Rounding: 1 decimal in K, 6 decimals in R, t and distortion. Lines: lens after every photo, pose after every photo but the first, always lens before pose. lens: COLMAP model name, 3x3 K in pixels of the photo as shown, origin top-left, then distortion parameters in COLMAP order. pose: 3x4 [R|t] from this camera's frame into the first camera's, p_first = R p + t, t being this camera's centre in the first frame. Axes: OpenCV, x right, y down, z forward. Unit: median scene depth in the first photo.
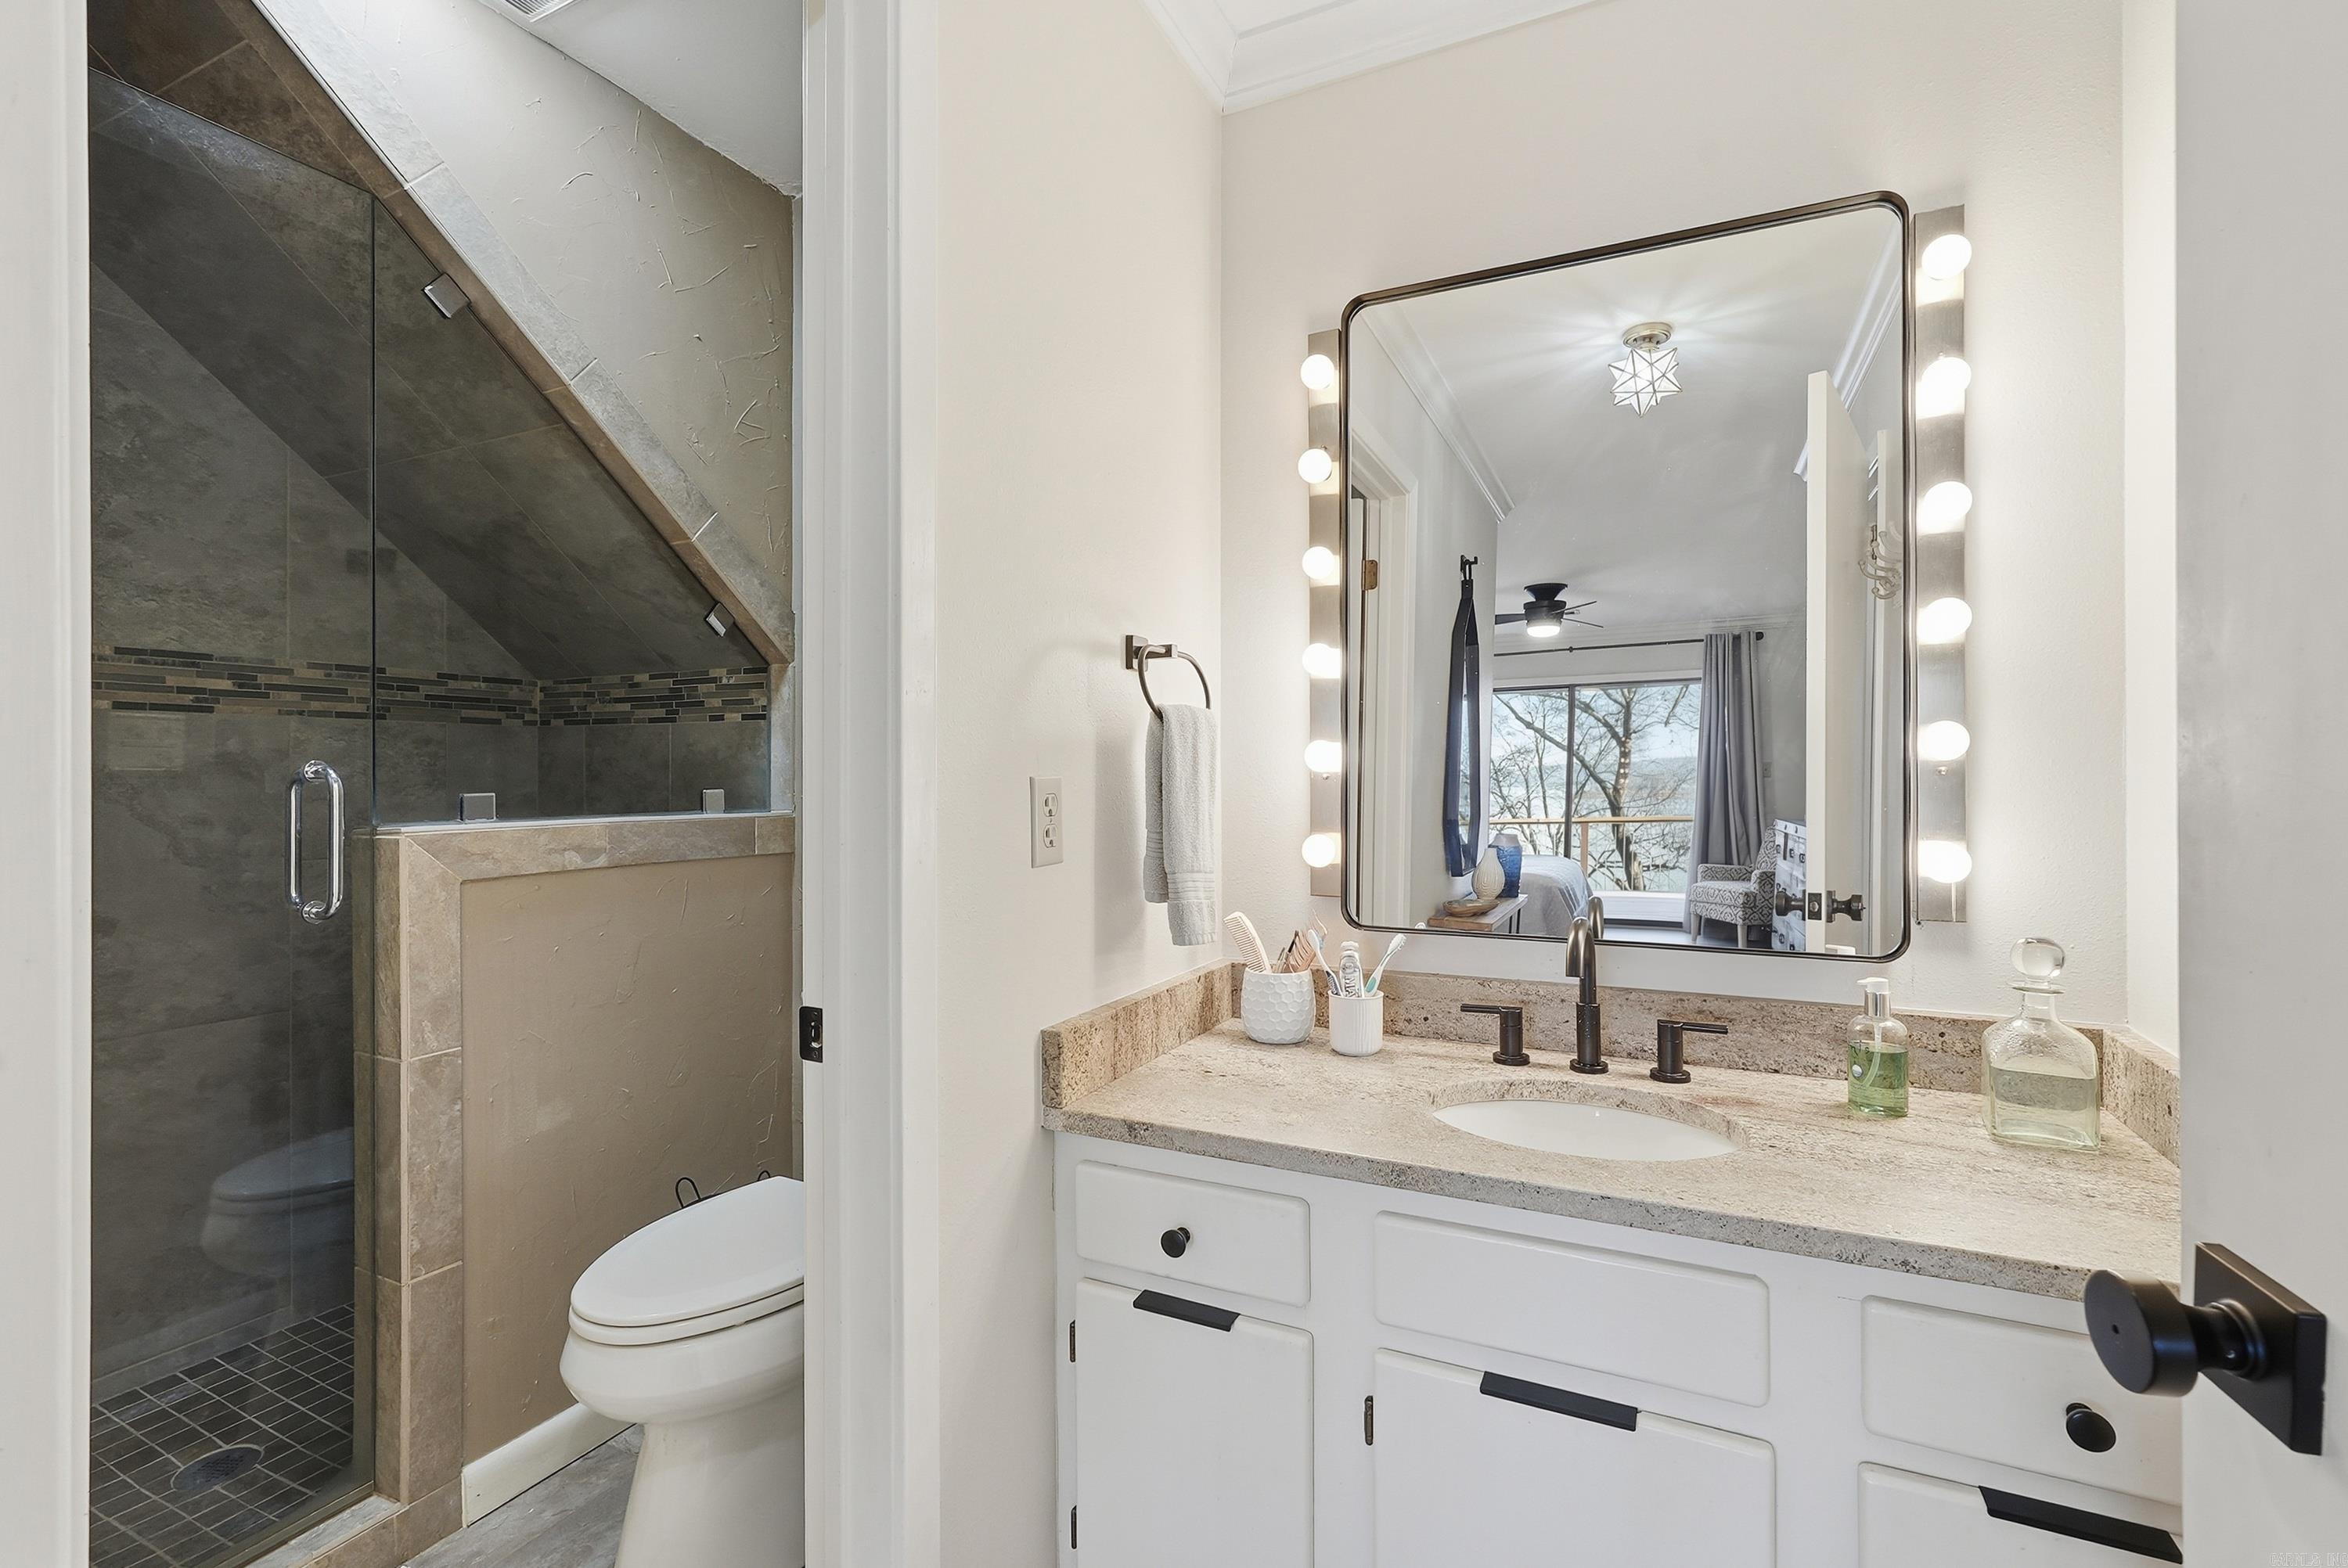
lens RADIAL K [[1060.0, 0, 1167.6], [0, 1060.0, 778.5], [0, 0, 1]] dist [-0.014414, 0.010499]
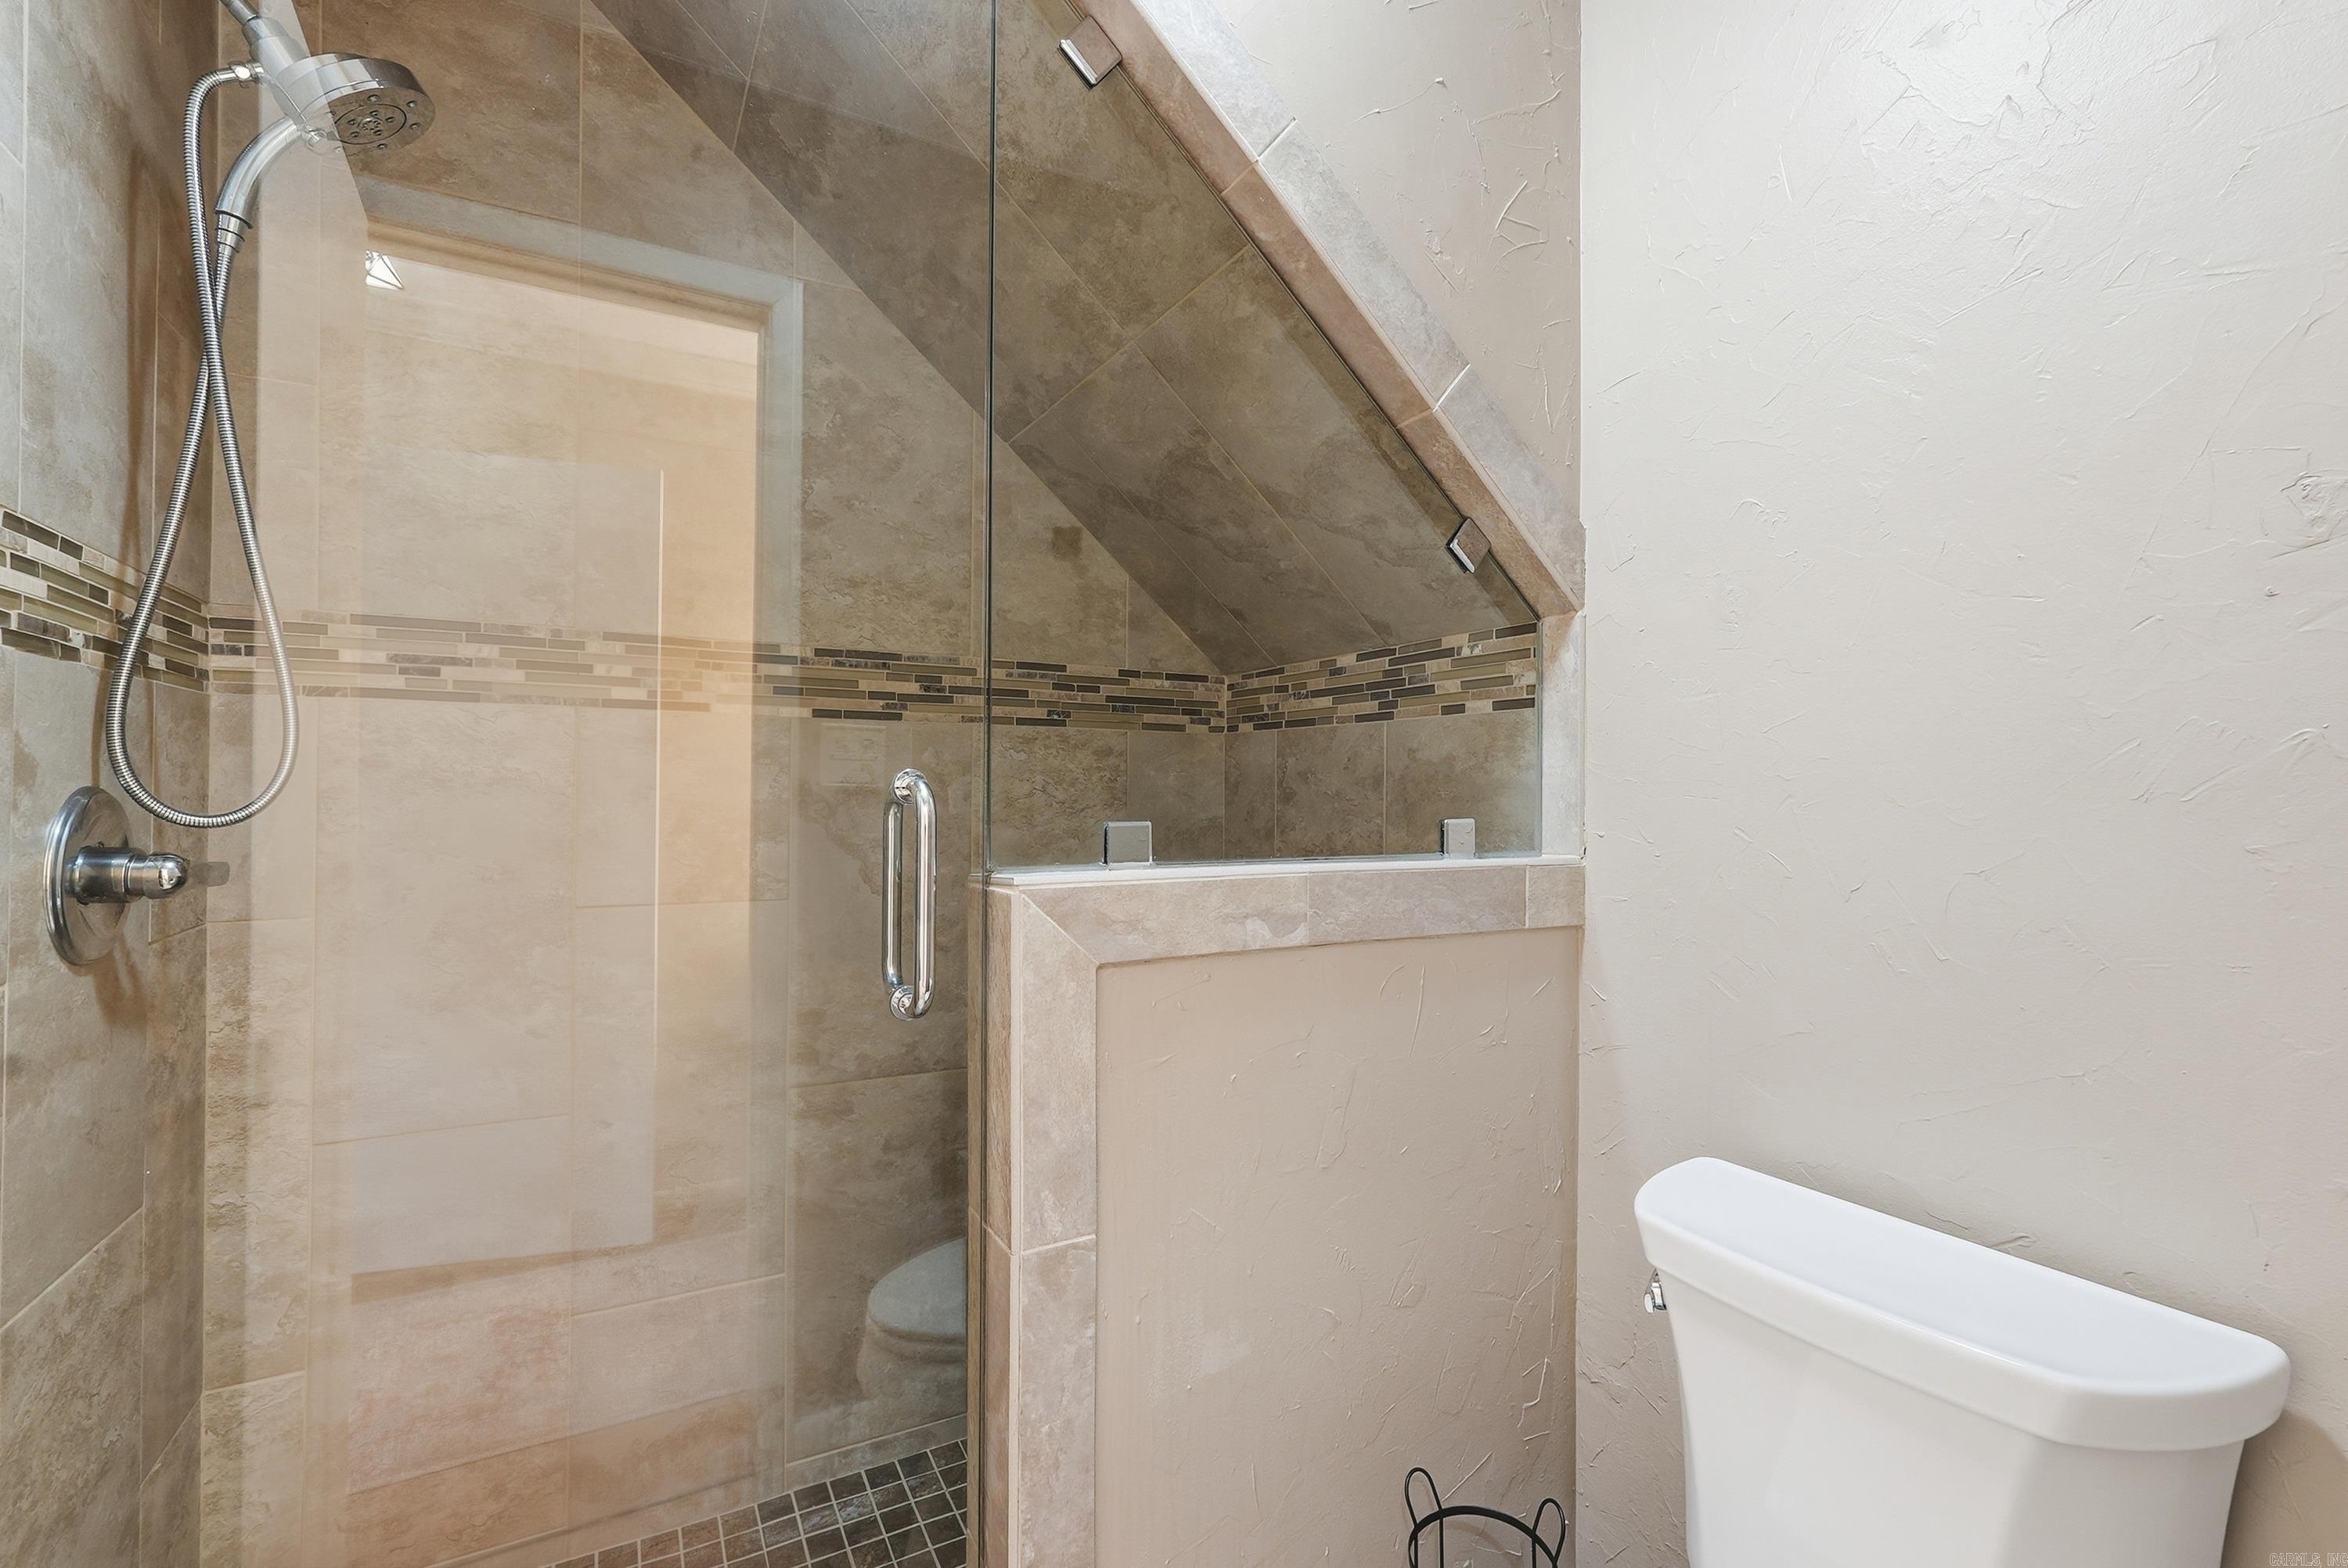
lens RADIAL K [[1051.6, 0, 1165.3], [0, 1051.6, 773.0], [0, 0, 1]] dist [-0.023308, 0.016524]
pose [[0.820191, -0.005632, -0.572061, -0.244769], [-0.008664, 0.999715, -0.022265, -0.001561], [0.572024, 0.023218, 0.819909, 0.443811]]
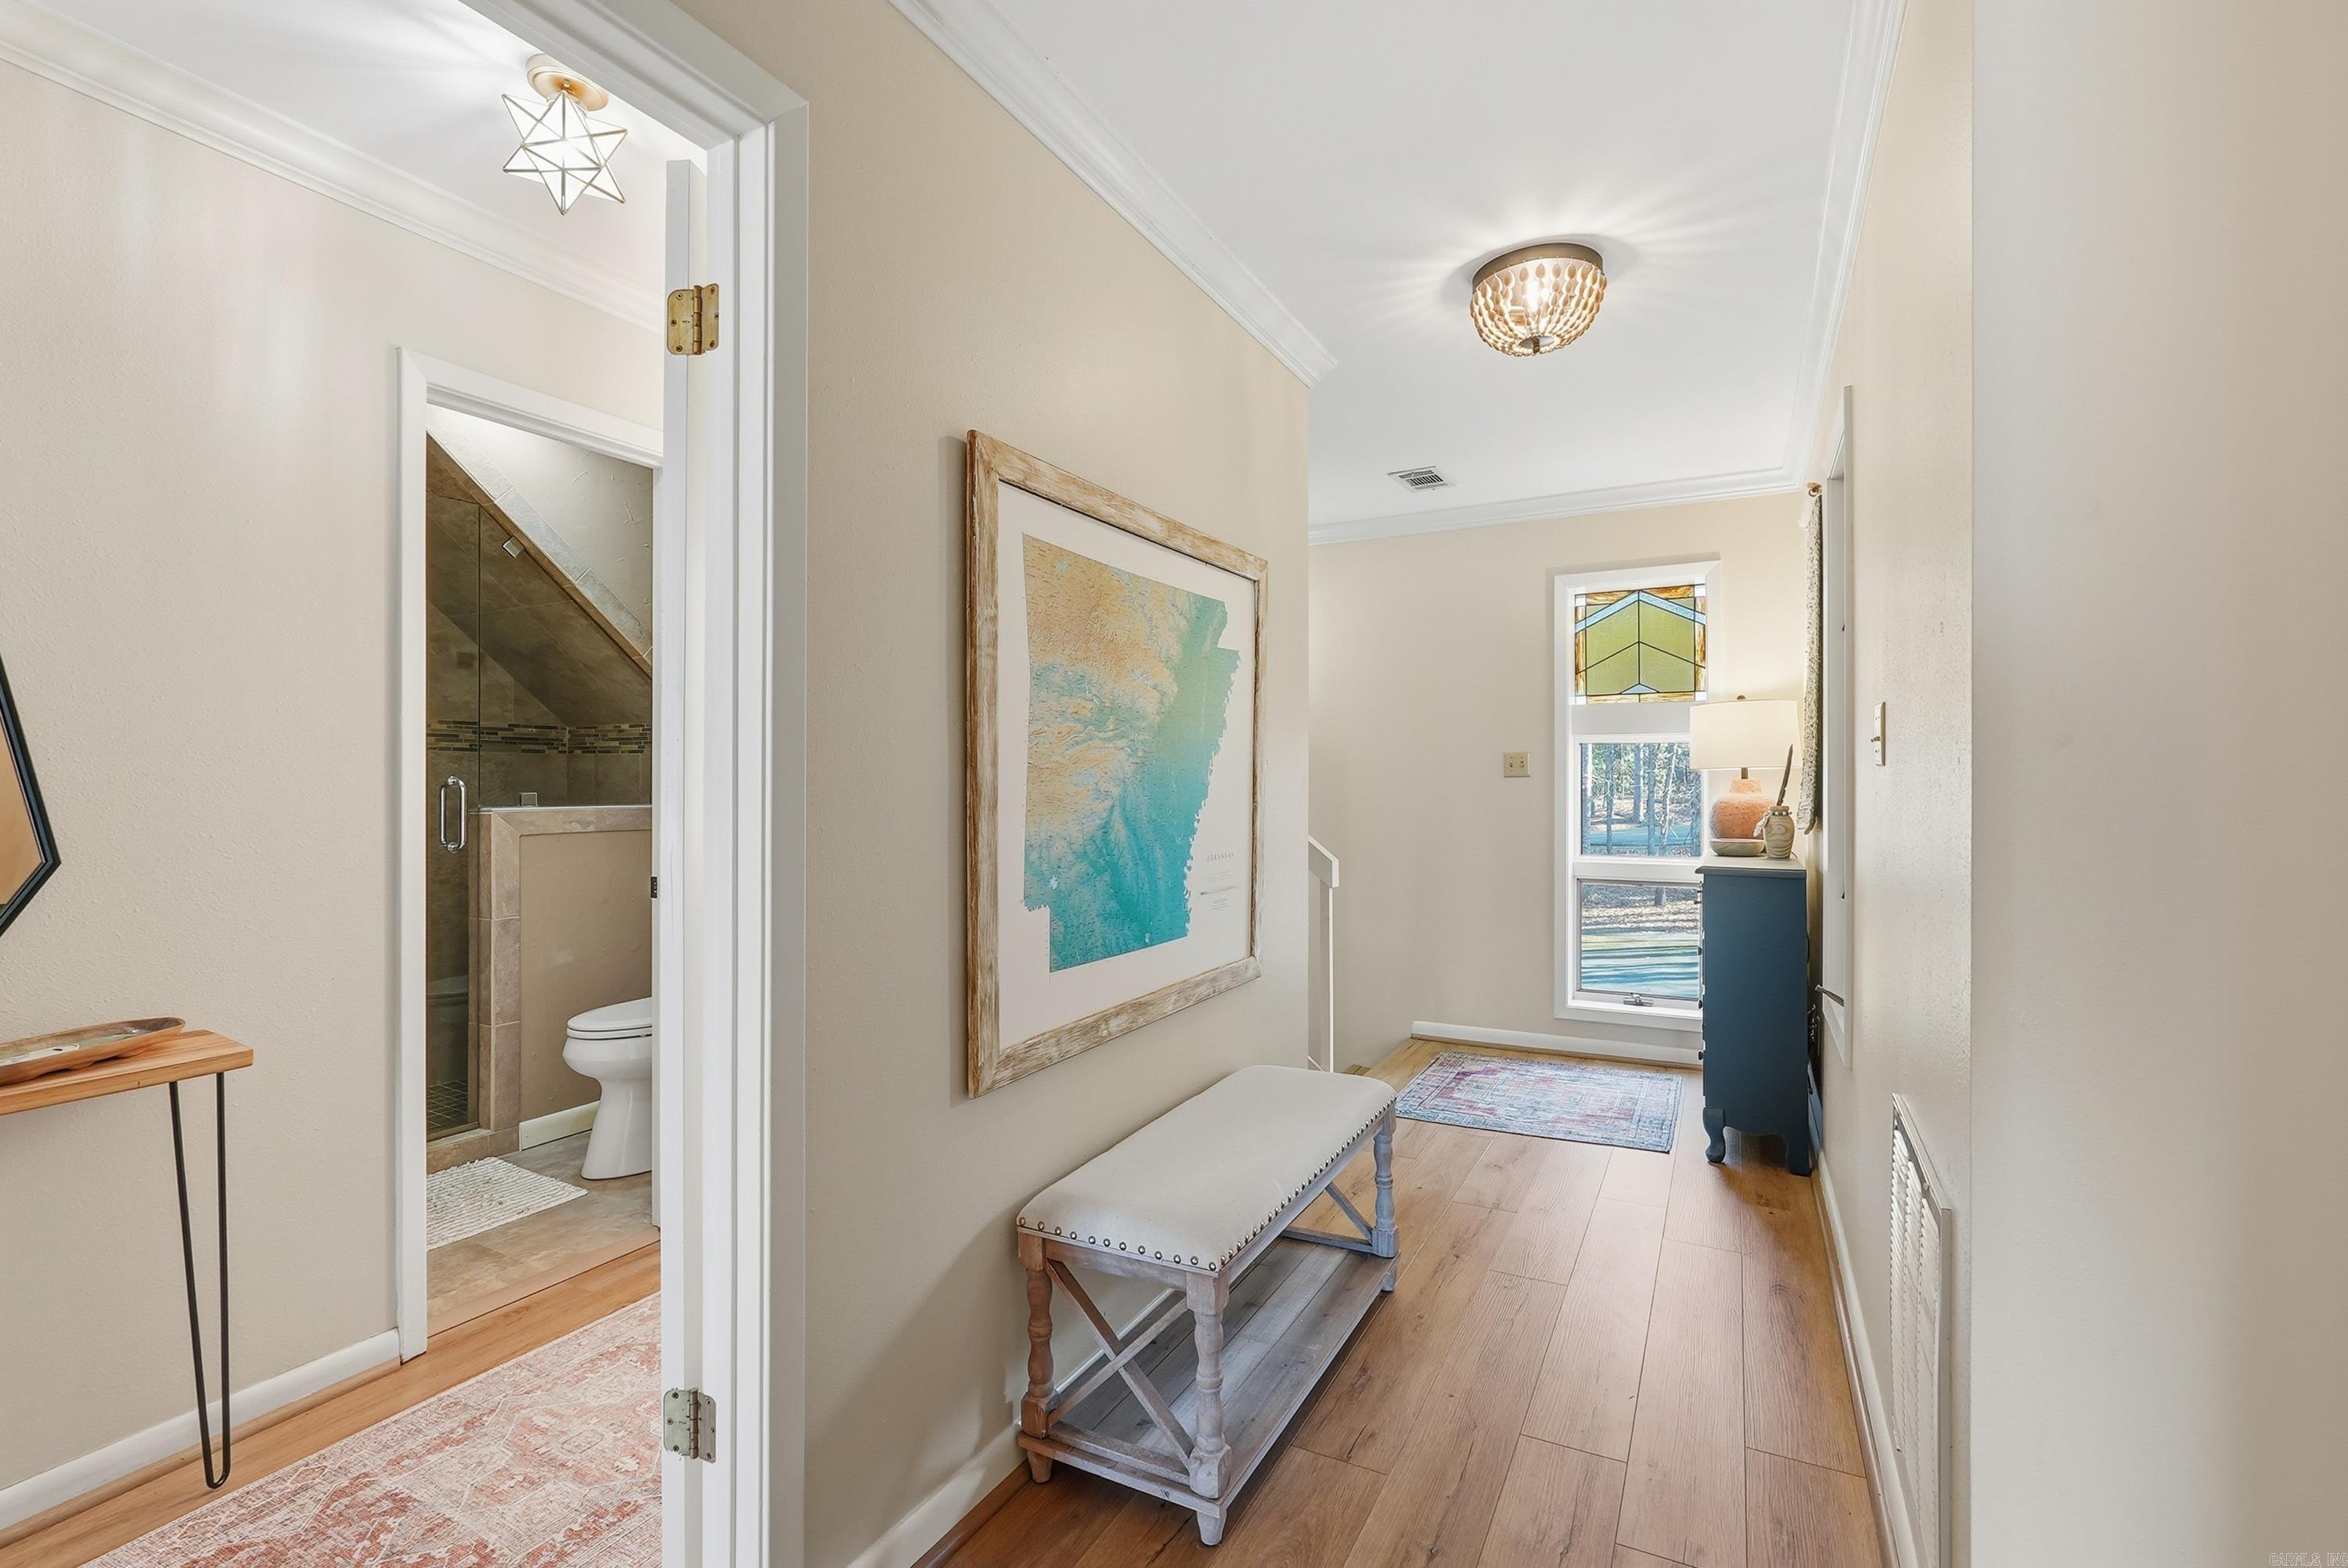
lens RADIAL K [[1035.0, 0, 1165.0], [0, 1035.0, 784.2], [0, 0, 1]] dist [-0.013763, 0.005675]
pose [[0.999348, 0.002095, -0.036037, 0.561137], [-0.002195, 0.999994, -0.002712, 0.000608], [0.036031, 0.002789, 0.999347, -0.818588]]
